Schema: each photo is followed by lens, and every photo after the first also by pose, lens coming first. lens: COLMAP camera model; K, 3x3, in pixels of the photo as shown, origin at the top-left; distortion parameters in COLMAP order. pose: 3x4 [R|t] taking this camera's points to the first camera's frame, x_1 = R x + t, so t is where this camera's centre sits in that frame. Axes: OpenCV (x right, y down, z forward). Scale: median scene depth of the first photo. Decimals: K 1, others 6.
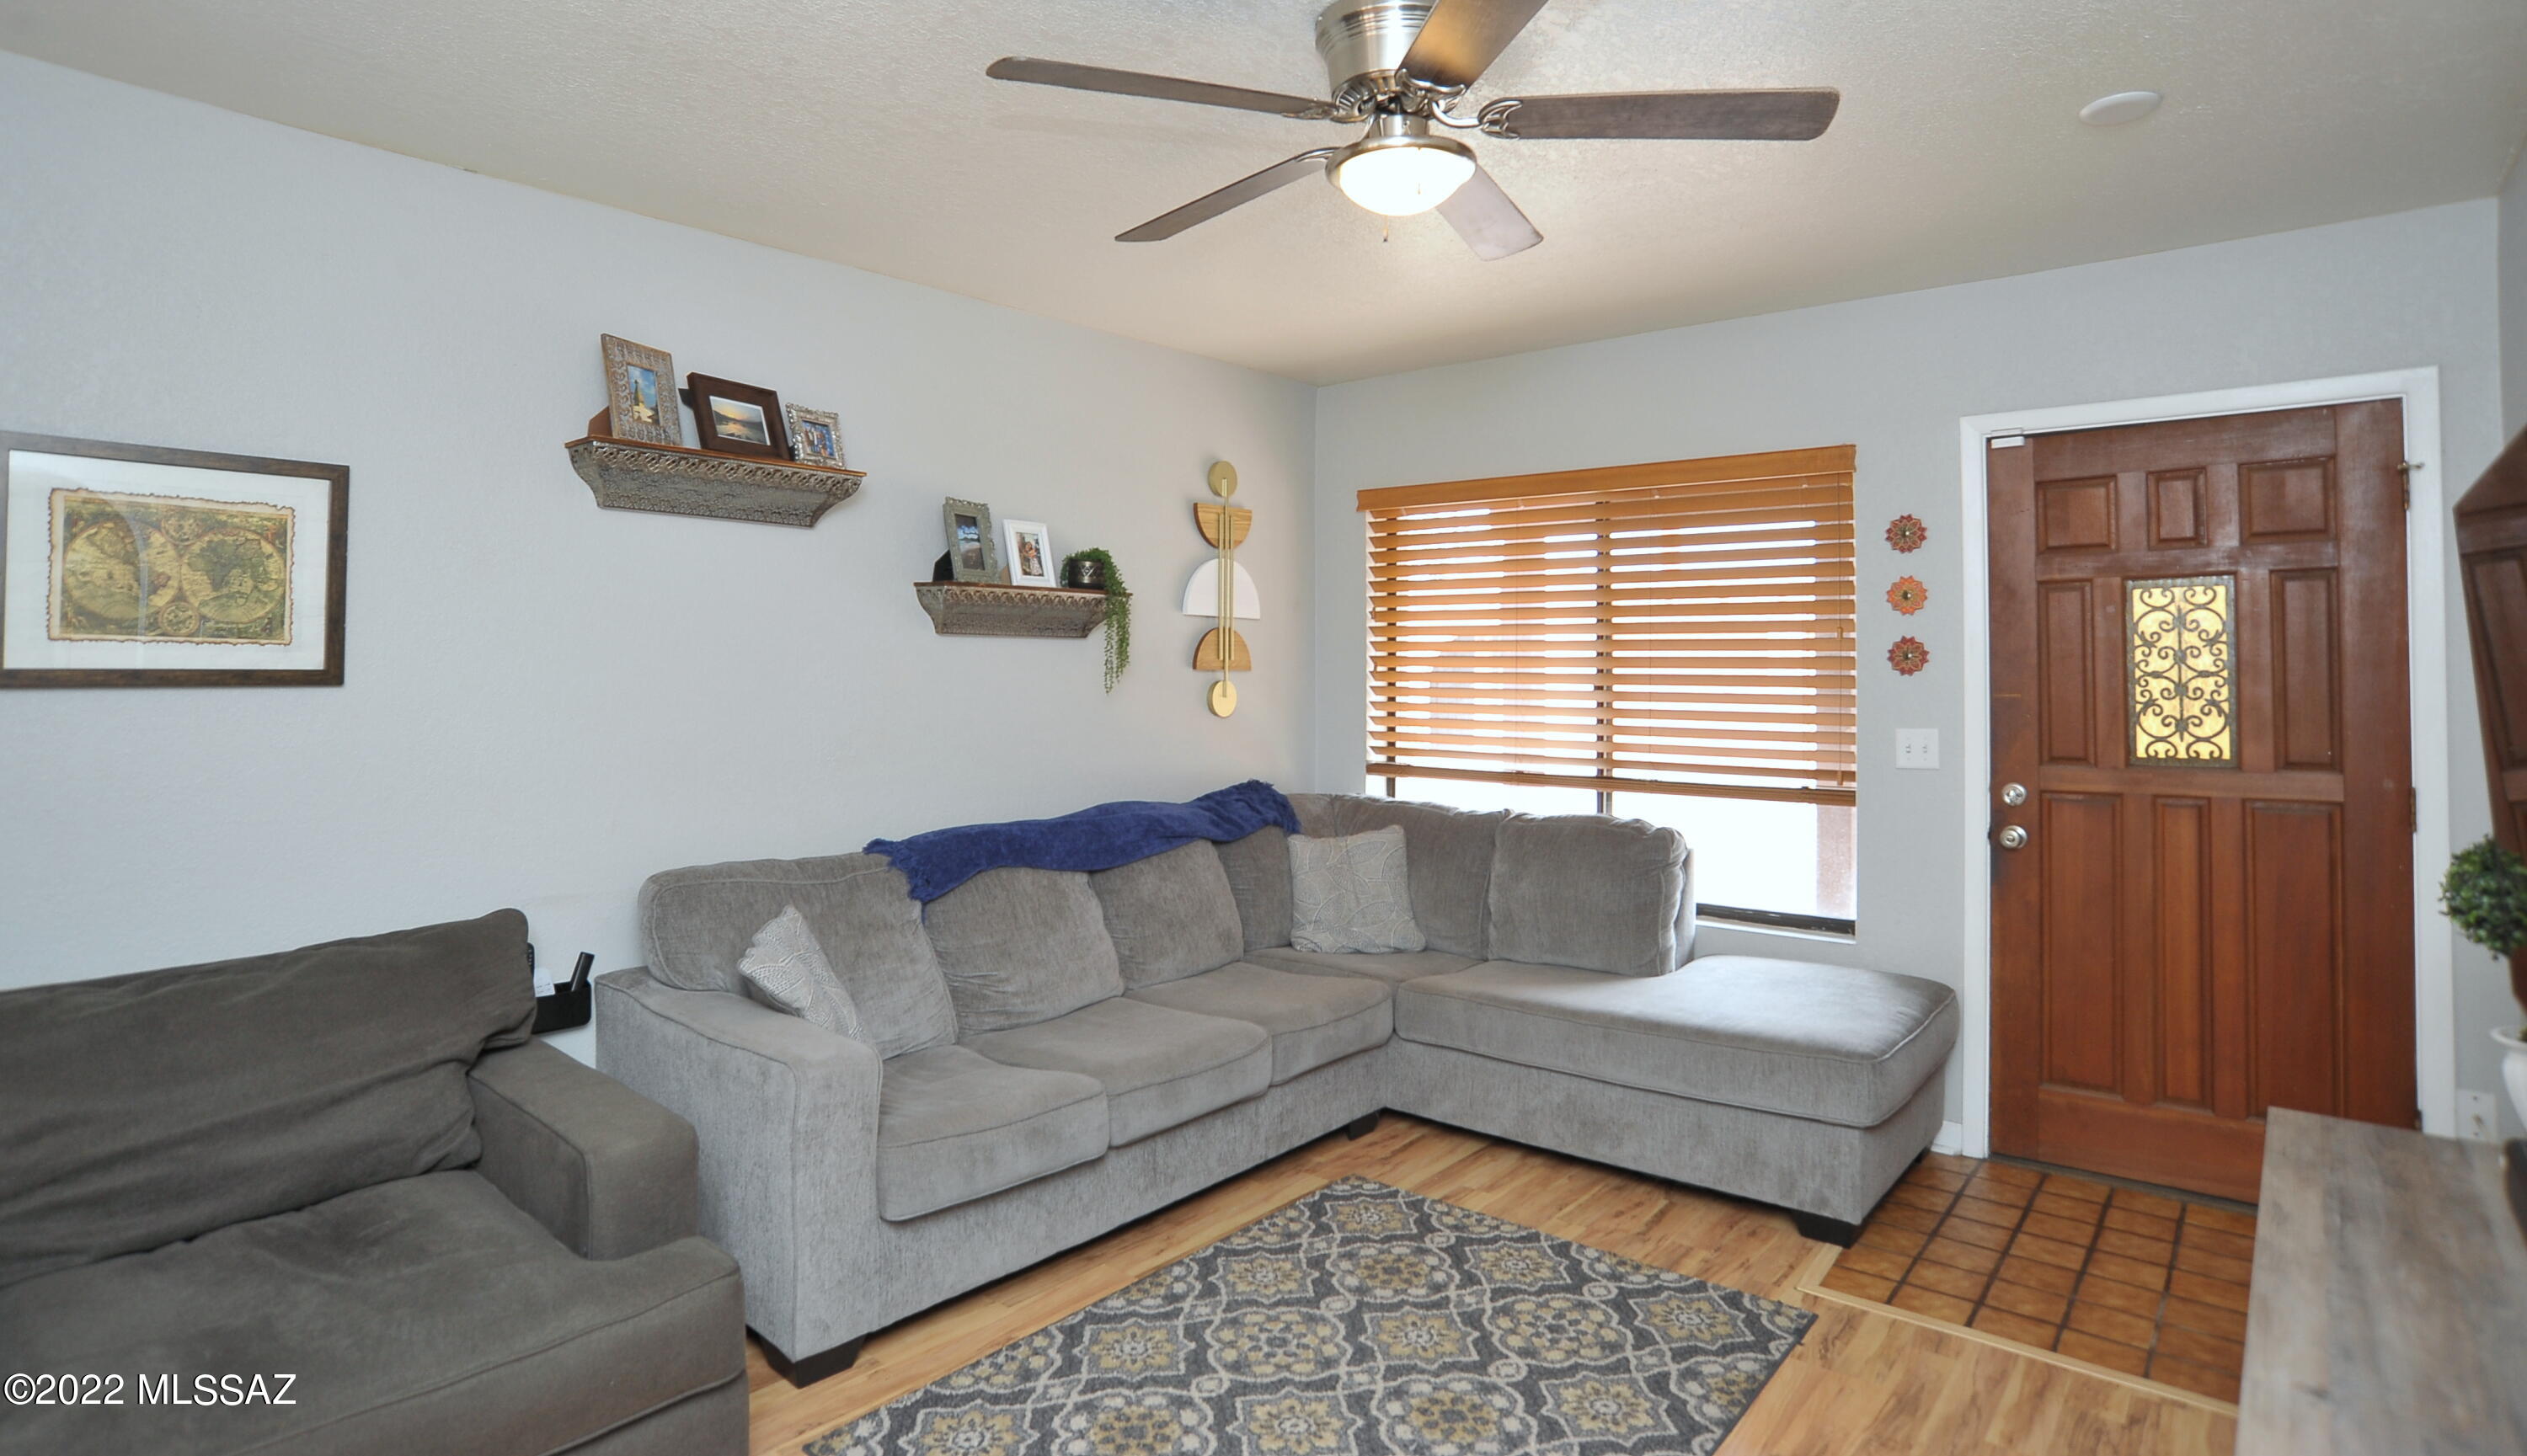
lens RADIAL K [[1296.3, 0, 1234.2], [0, 1296.3, 639.5], [0, 0, 1]] dist [-0.051838, 0.004451]
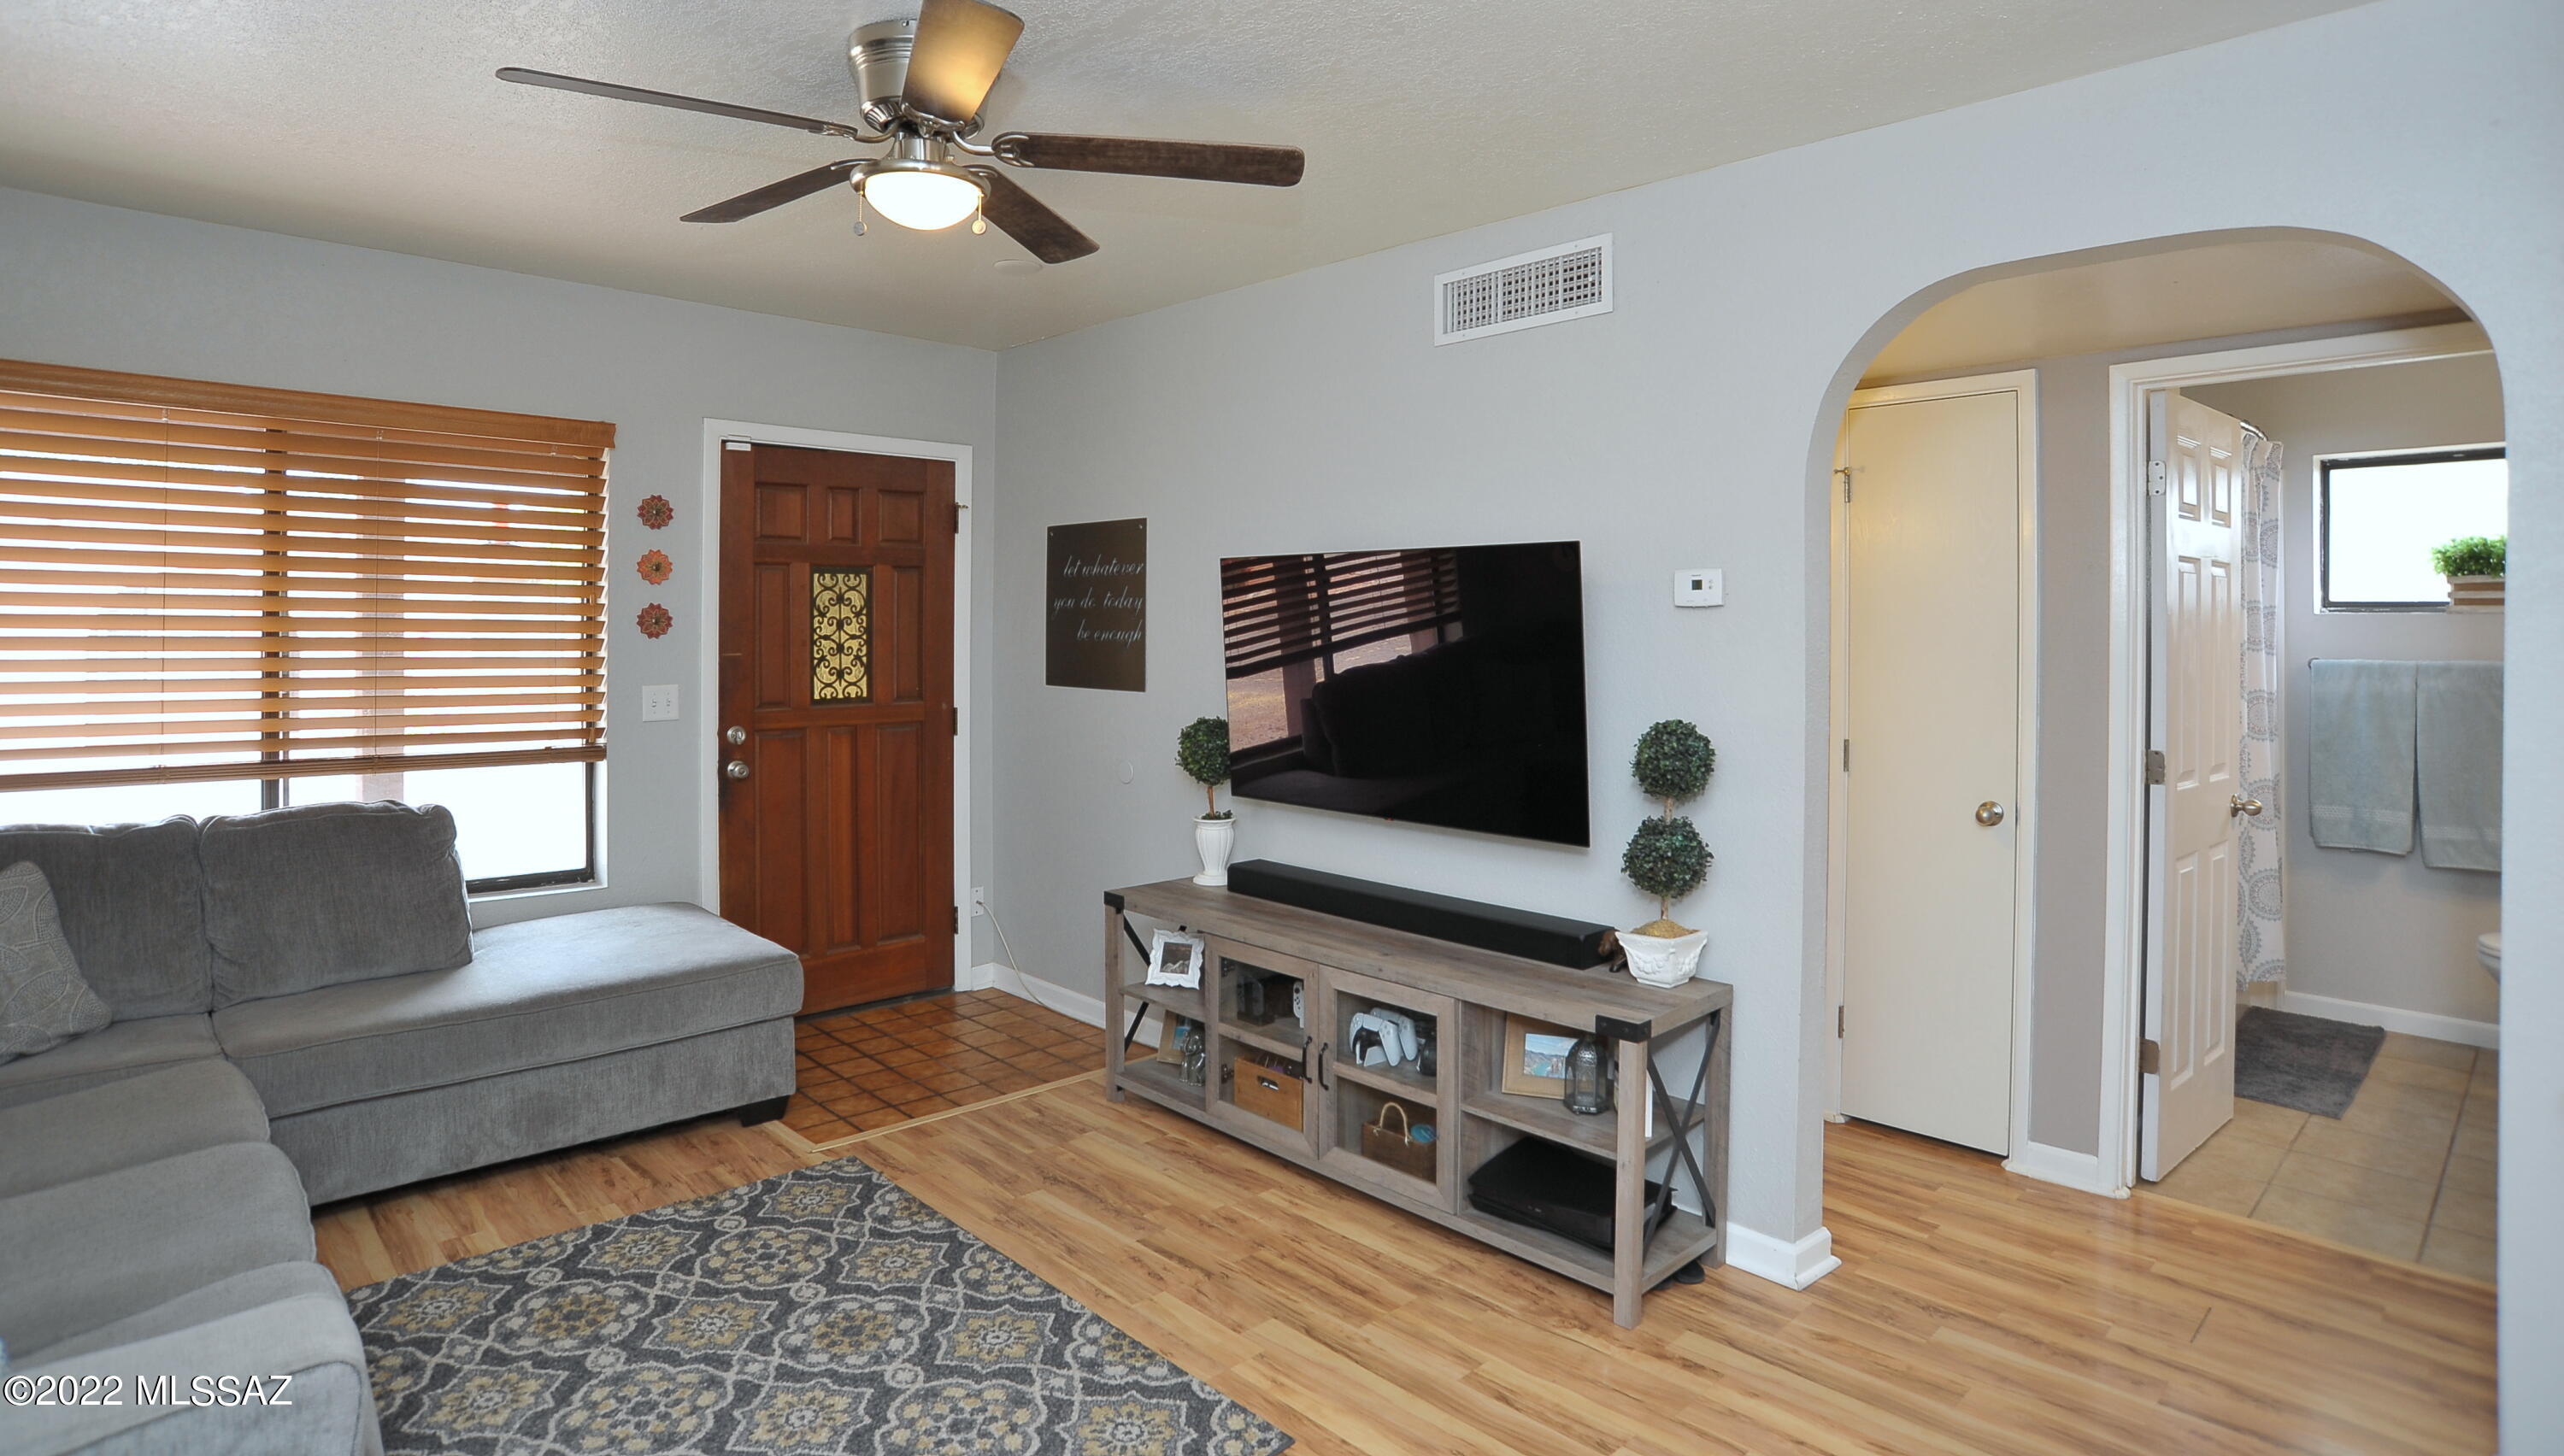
lens RADIAL K [[1316.5, 0, 1237.0], [0, 1316.5, 631.1], [0, 0, 1]] dist [-0.030790, 0.002754]
pose [[0.126370, -0.002330, 0.991980, -0.617708], [-0.029468, 0.999547, 0.006102, -0.000551], [-0.991545, -0.030003, 0.126244, 0.386606]]
